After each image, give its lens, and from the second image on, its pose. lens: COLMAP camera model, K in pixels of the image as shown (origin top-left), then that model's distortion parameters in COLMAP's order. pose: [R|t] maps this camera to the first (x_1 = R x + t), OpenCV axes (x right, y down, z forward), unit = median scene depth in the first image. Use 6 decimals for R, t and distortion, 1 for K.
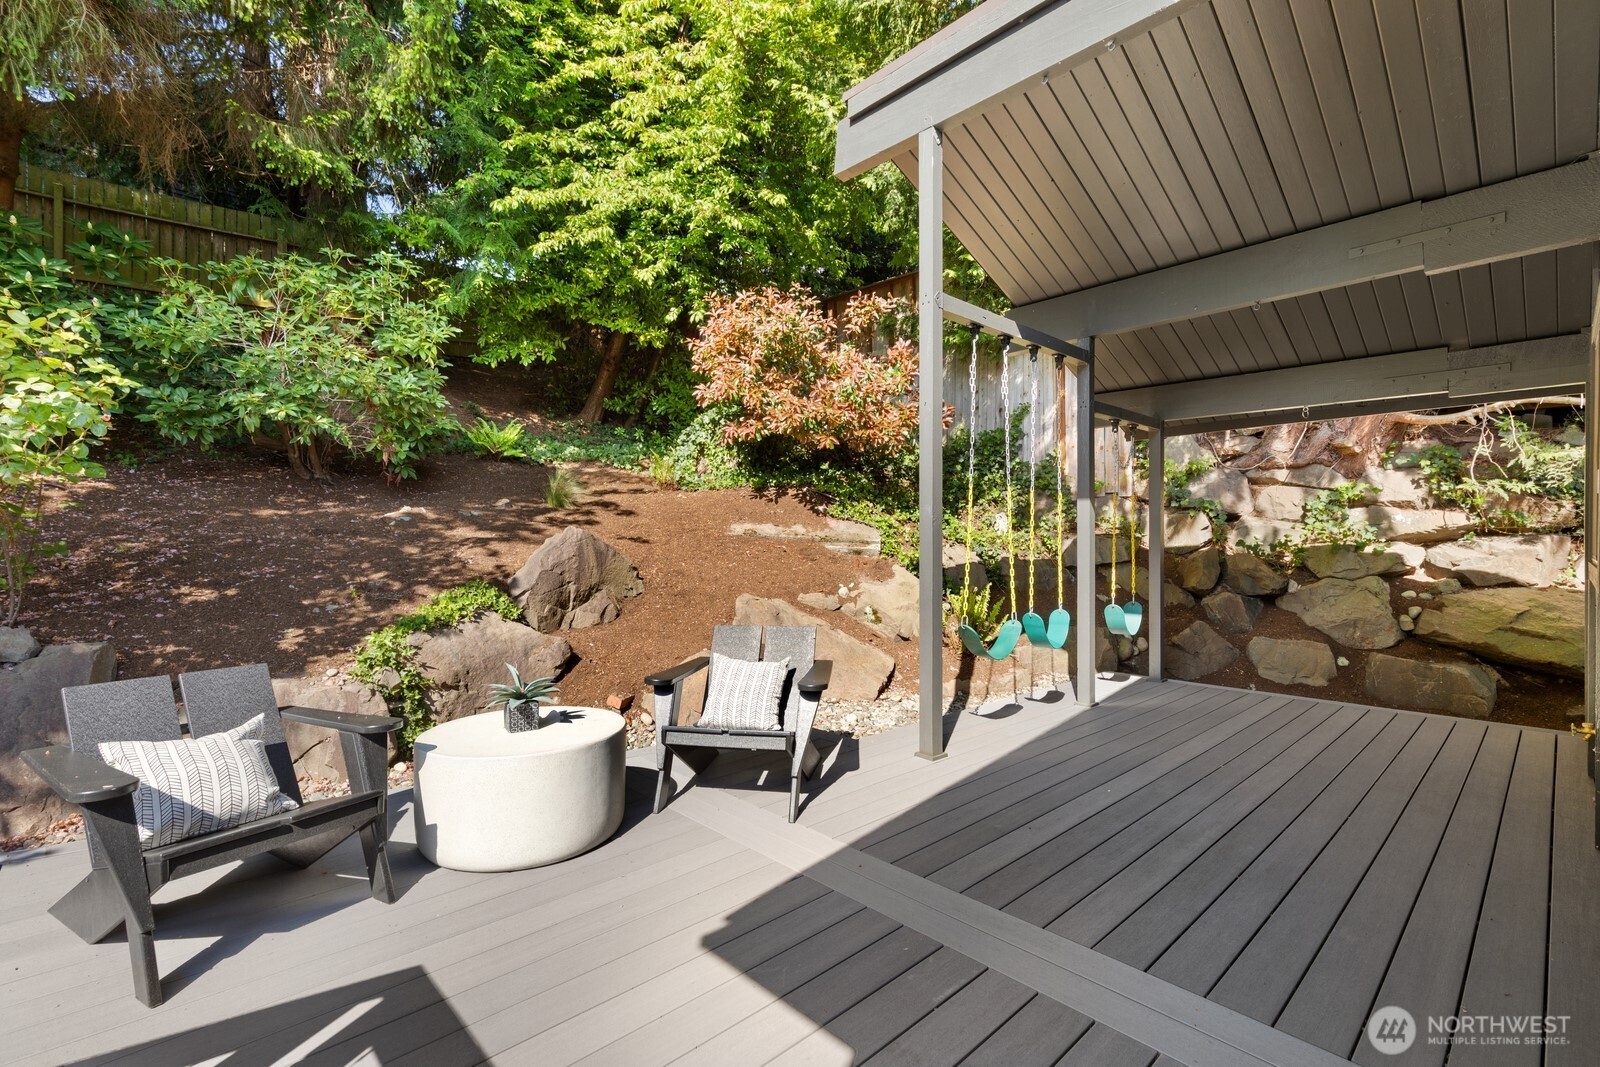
lens RADIAL K [[717.2, 0, 797.3], [0, 717.2, 539.8], [0, 0, 1]] dist [0.003596, 0.000692]
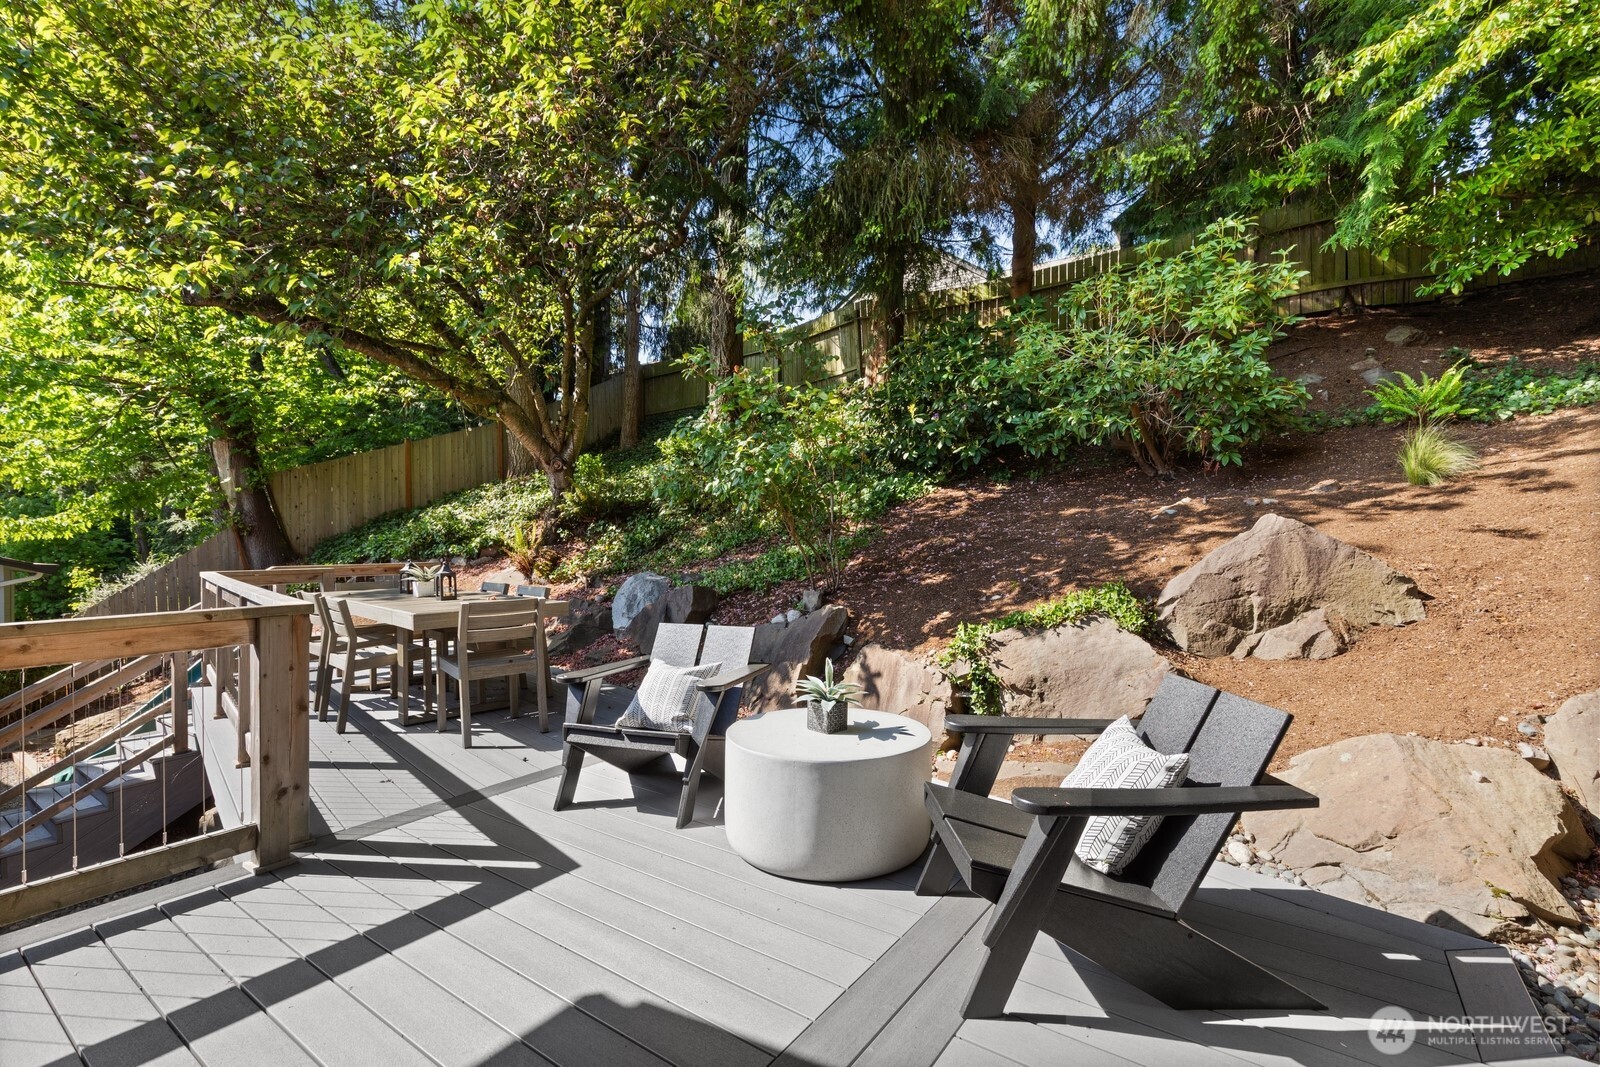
lens RADIAL K [[717.2, 0, 797.3], [0, 717.2, 539.8], [0, 0, 1]] dist [0.003596, 0.000692]
pose [[0.198471, 0.001377, -0.980106, 0.296388], [0.002843, 0.999994, 0.001981, 0.003901], [0.980103, -0.003179, 0.198466, 0.415744]]
